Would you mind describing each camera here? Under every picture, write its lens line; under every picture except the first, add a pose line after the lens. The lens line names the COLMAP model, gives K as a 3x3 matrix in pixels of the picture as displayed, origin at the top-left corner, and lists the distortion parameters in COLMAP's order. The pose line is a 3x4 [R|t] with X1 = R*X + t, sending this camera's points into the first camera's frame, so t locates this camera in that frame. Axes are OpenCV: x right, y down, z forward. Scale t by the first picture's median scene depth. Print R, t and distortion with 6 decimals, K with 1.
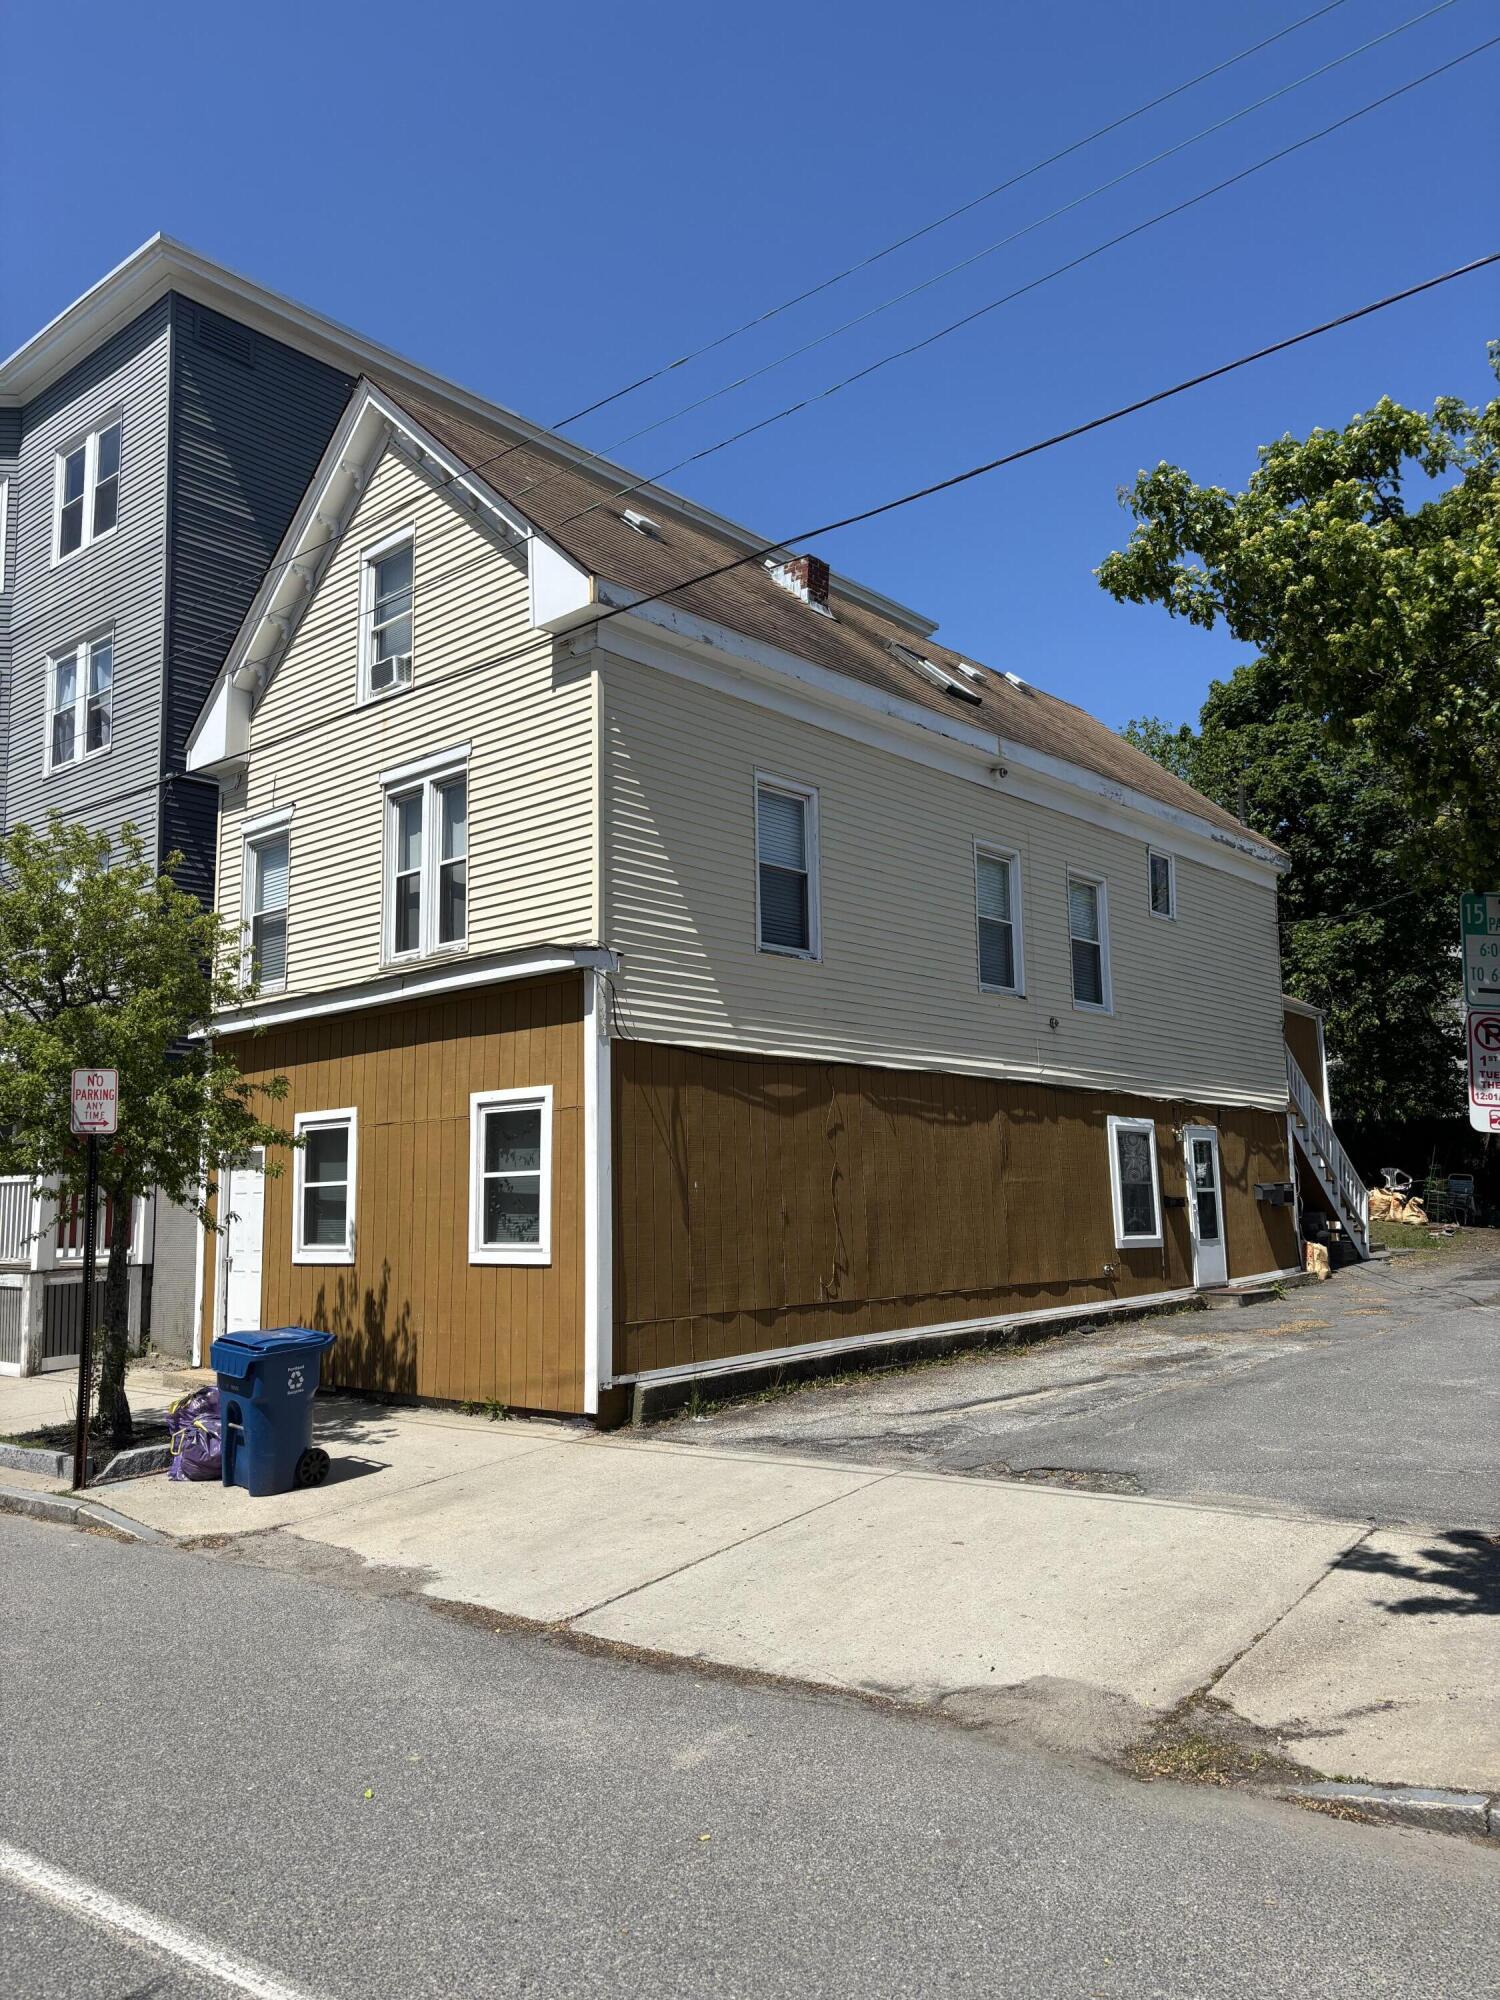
lens RADIAL K [[1516.2, 0, 744.3], [0, 1516.2, 988.8], [0, 0, 1]] dist [0.043724, 0.049630]
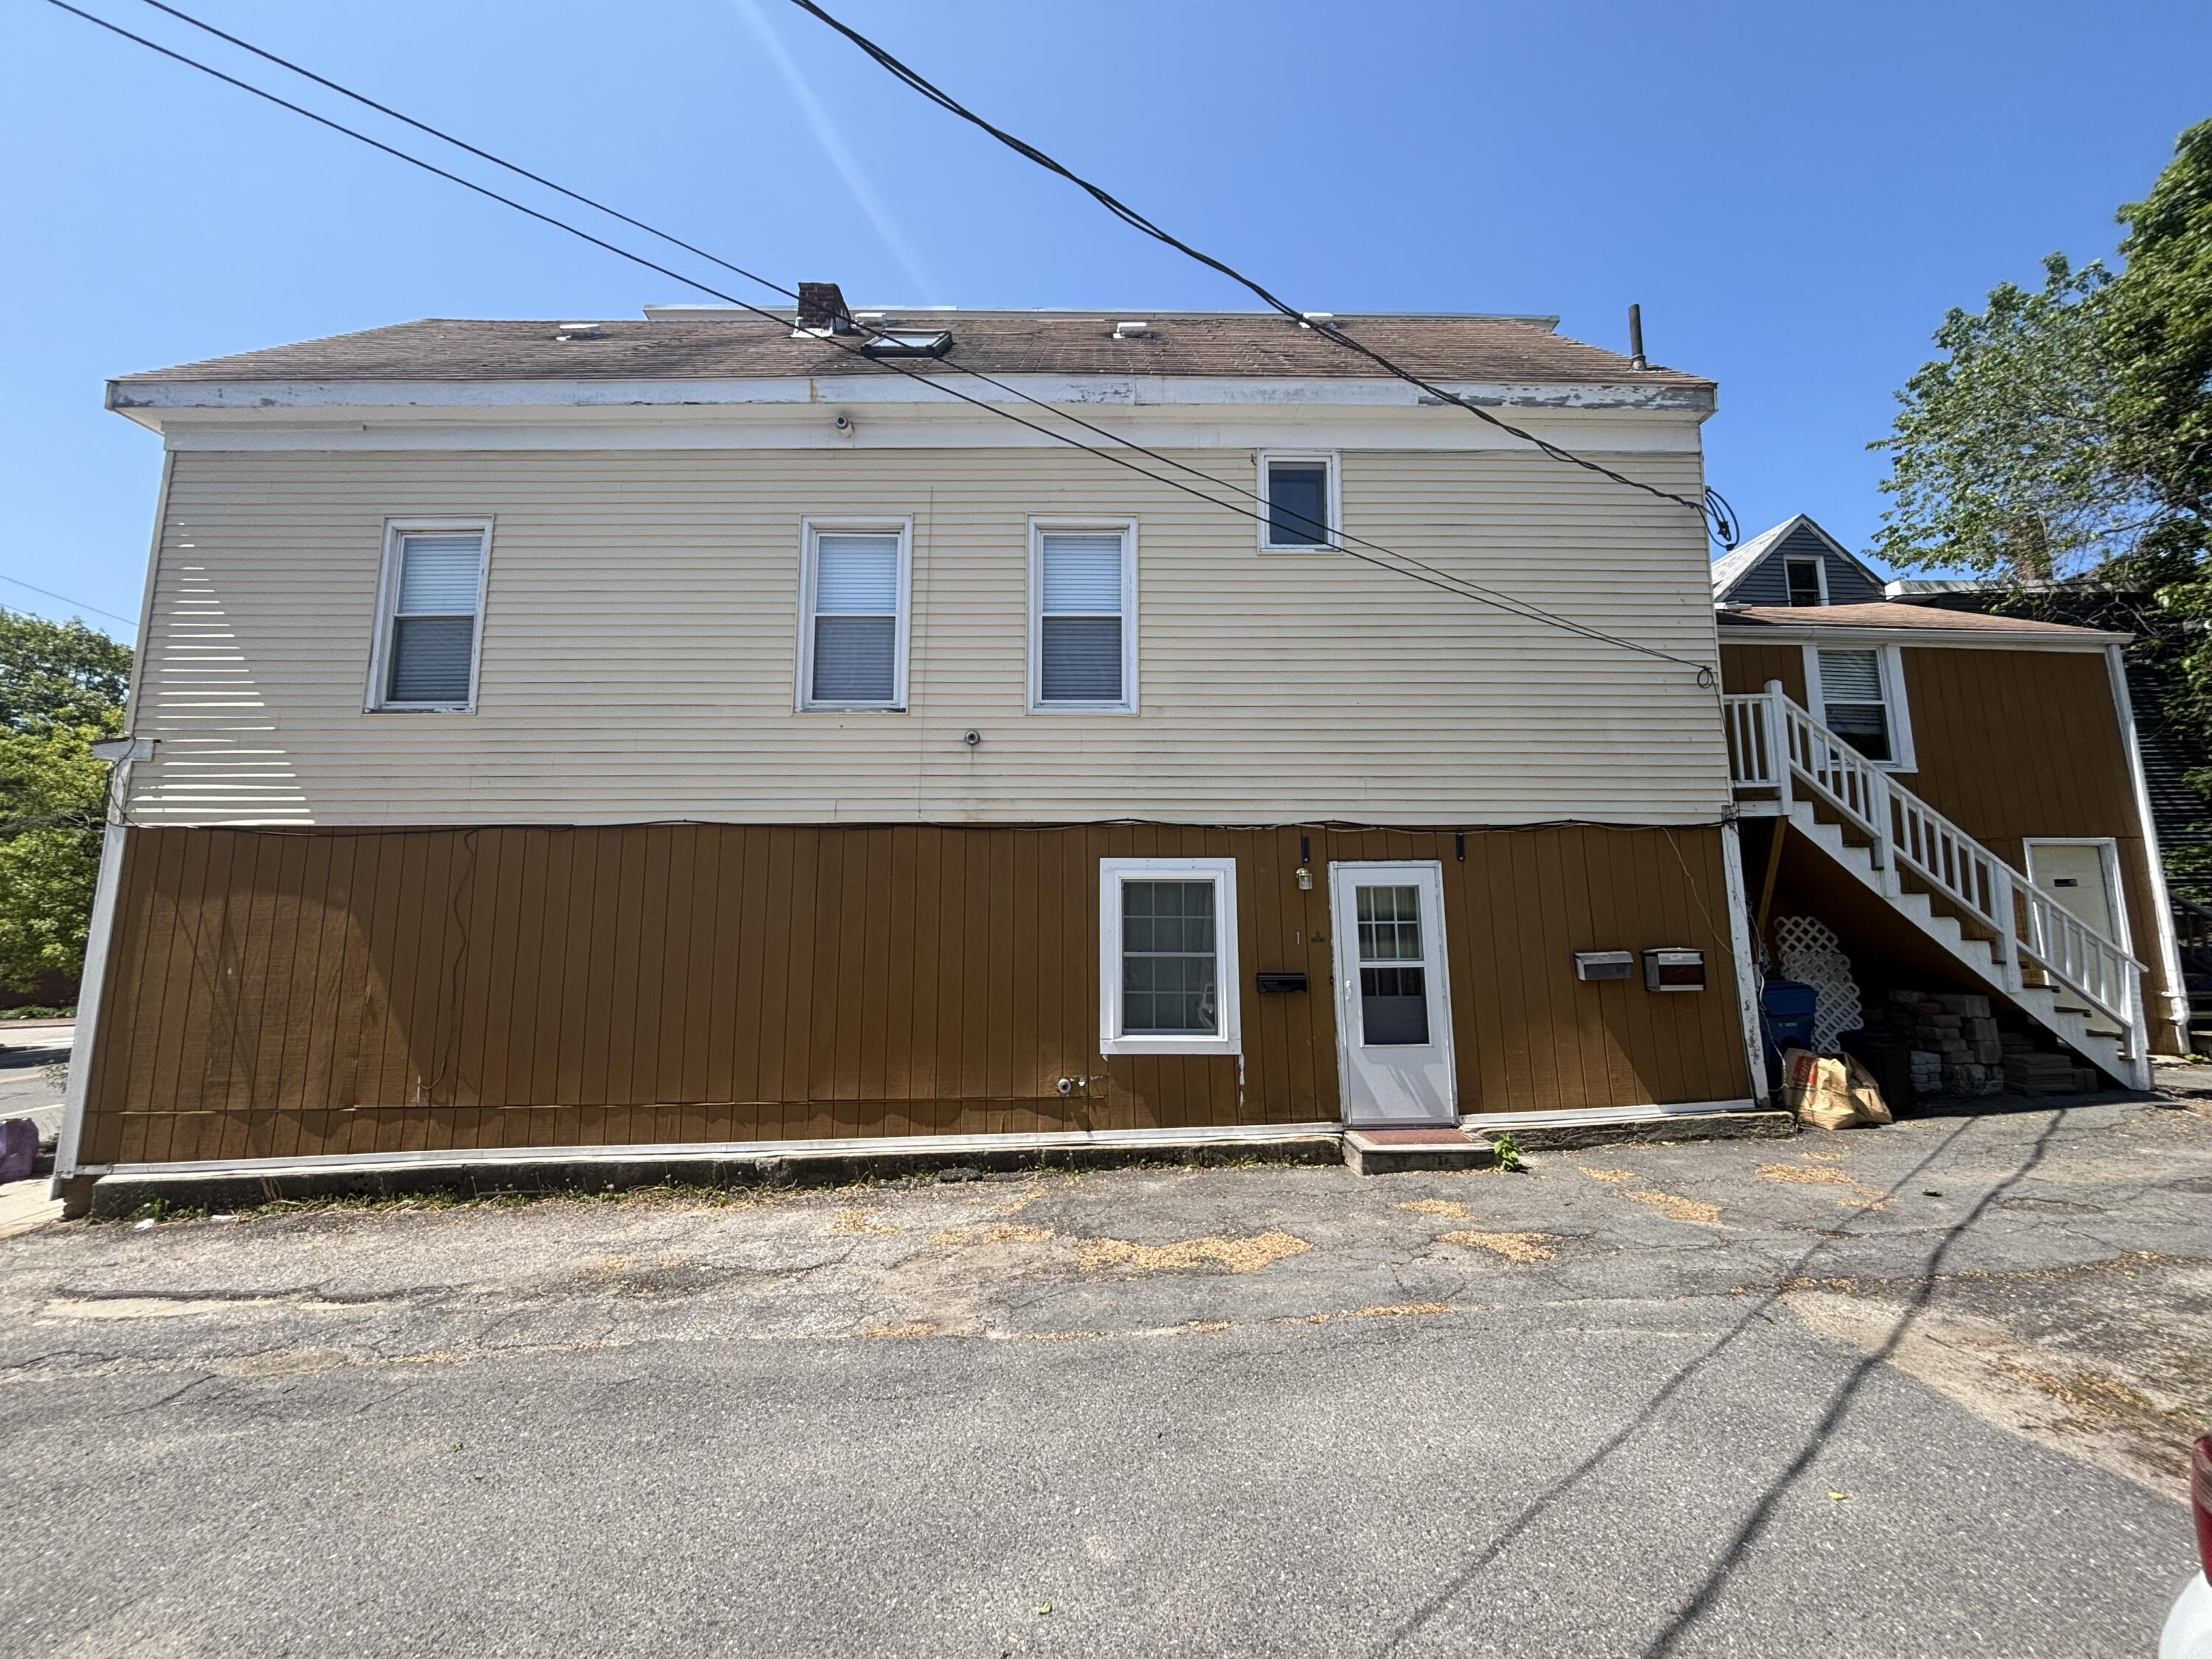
lens RADIAL K [[971.0, 0, 1105.2], [0, 971.0, 823.8], [0, 0, 1]] dist [-0.009529, -0.000074]
pose [[0.680281, -0.097258, -0.726470, 0.691342], [0.103784, 0.993952, -0.035883, 0.102997], [0.725566, -0.050986, 0.686261, 0.875913]]
